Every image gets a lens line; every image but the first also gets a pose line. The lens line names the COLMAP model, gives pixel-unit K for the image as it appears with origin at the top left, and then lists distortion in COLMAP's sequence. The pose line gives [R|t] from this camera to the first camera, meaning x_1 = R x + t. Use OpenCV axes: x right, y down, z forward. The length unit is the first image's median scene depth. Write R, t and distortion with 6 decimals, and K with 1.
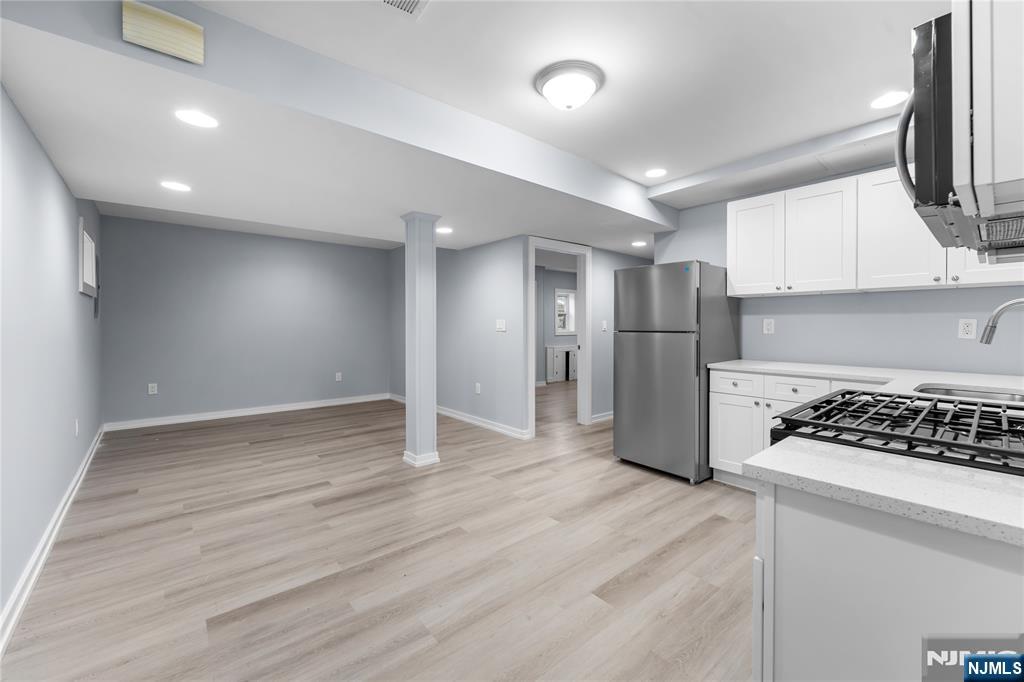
lens RADIAL K [[421.8, 0, 519.2], [0, 421.8, 326.1], [0, 0, 1]] dist [-0.000356, 0.000738]
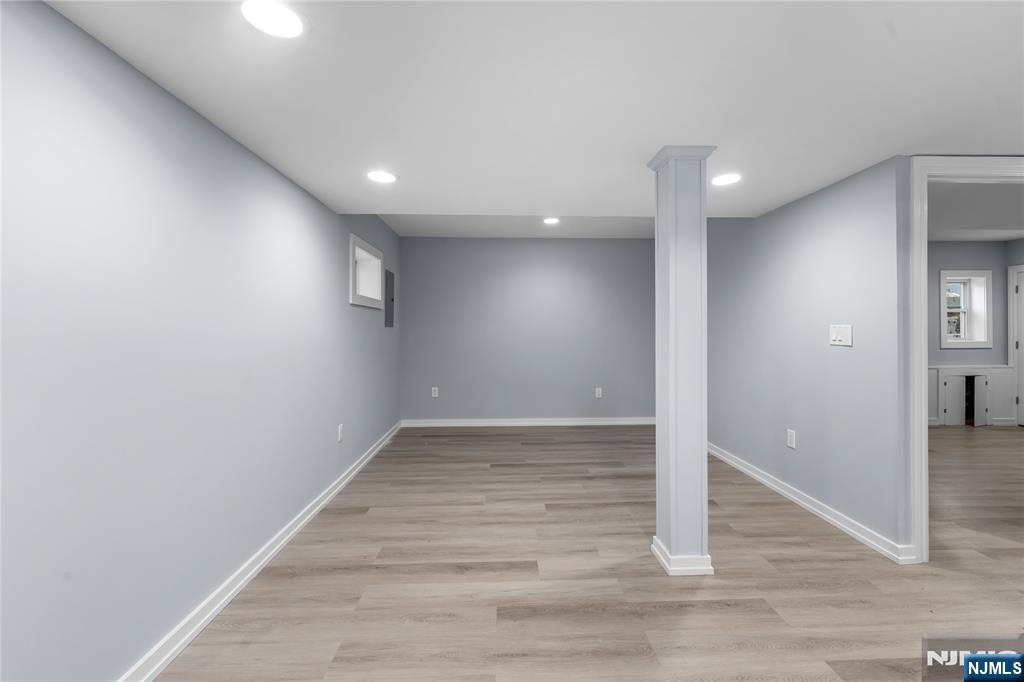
lens RADIAL K [[421.8, 0, 518.3], [0, 421.8, 332.5], [0, 0, 1]] dist [-0.000356, 0.000738]
pose [[0.786378, -0.001022, -0.617745, -0.044817], [0.003139, 0.999992, 0.002341, -0.009238], [0.617738, -0.003780, 0.786375, 0.401689]]
